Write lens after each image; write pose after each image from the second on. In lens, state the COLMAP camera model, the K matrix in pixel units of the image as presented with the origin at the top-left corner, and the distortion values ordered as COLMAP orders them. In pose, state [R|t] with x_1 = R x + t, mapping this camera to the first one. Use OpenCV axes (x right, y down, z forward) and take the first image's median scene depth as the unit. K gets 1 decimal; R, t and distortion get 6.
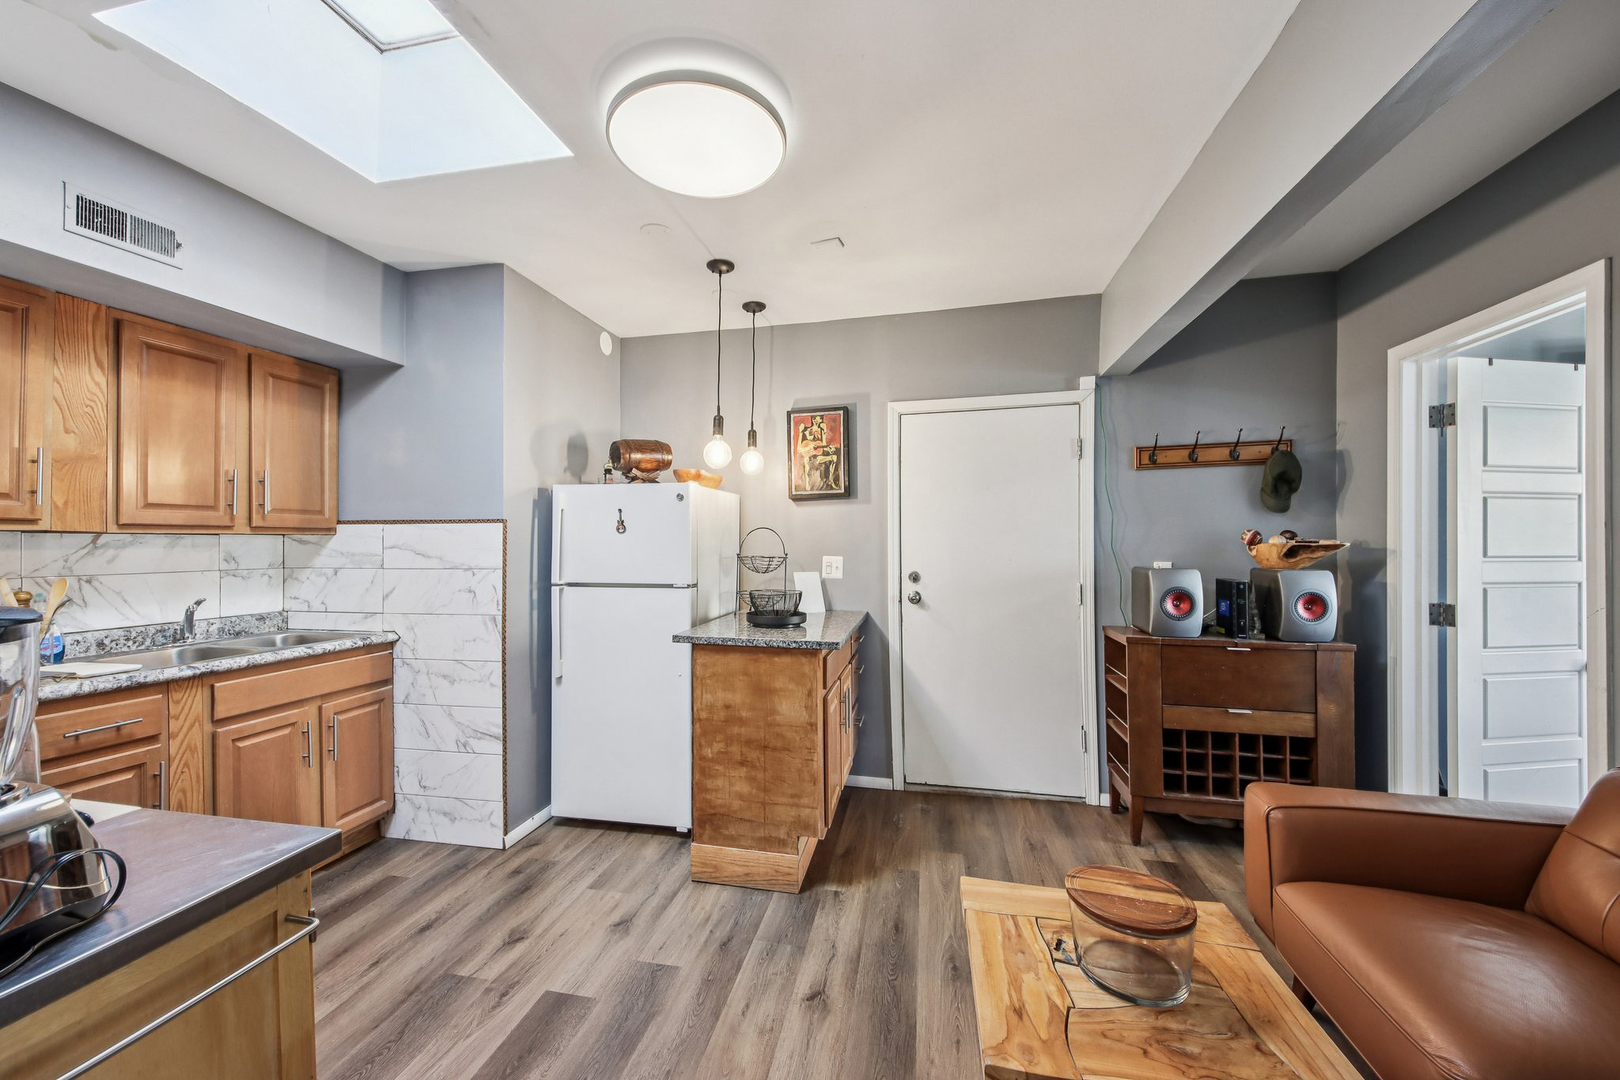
lens RADIAL K [[592.3, 0, 810.0], [0, 592.3, 540.0], [0, 0, 1]] dist [0.038460, -0.027846]
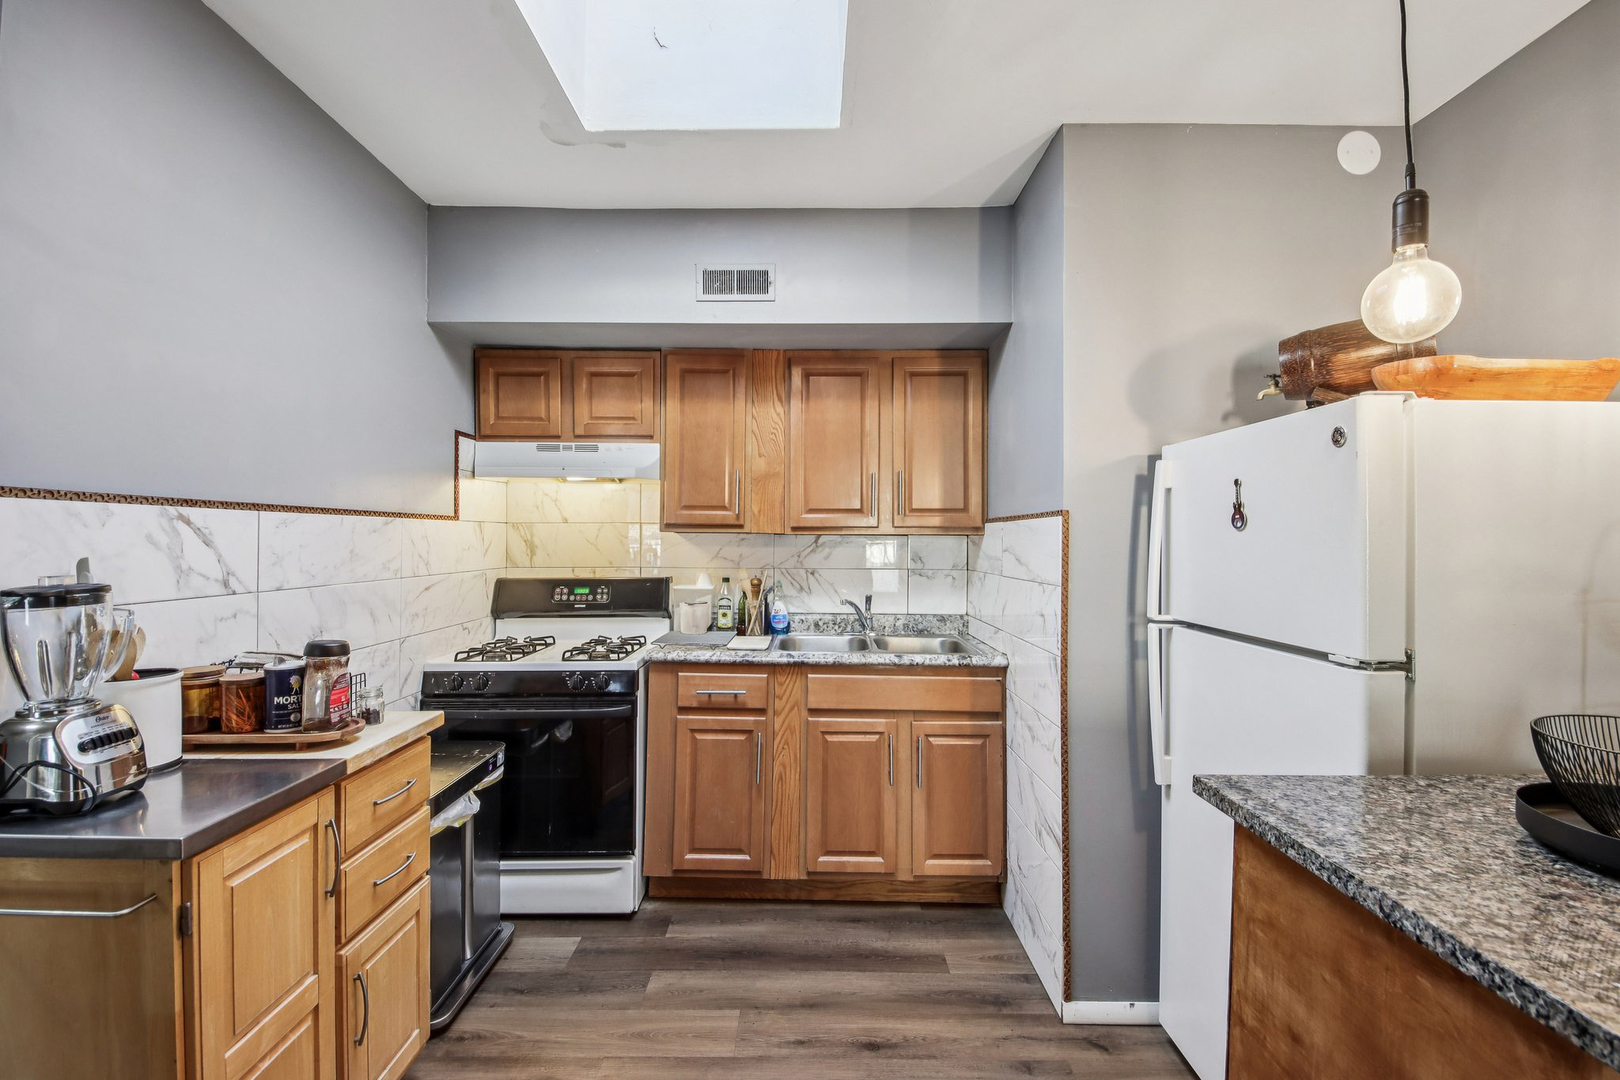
lens RADIAL K [[692.6, 0, 805.6], [0, 692.6, 527.4], [0, 0, 1]] dist [-0.000071, -0.000322]
pose [[0.197297, -0.014799, -0.980232, 0.183201], [-0.003104, 0.999872, -0.015720, -0.003444], [0.980339, 0.006144, 0.197226, 0.606181]]
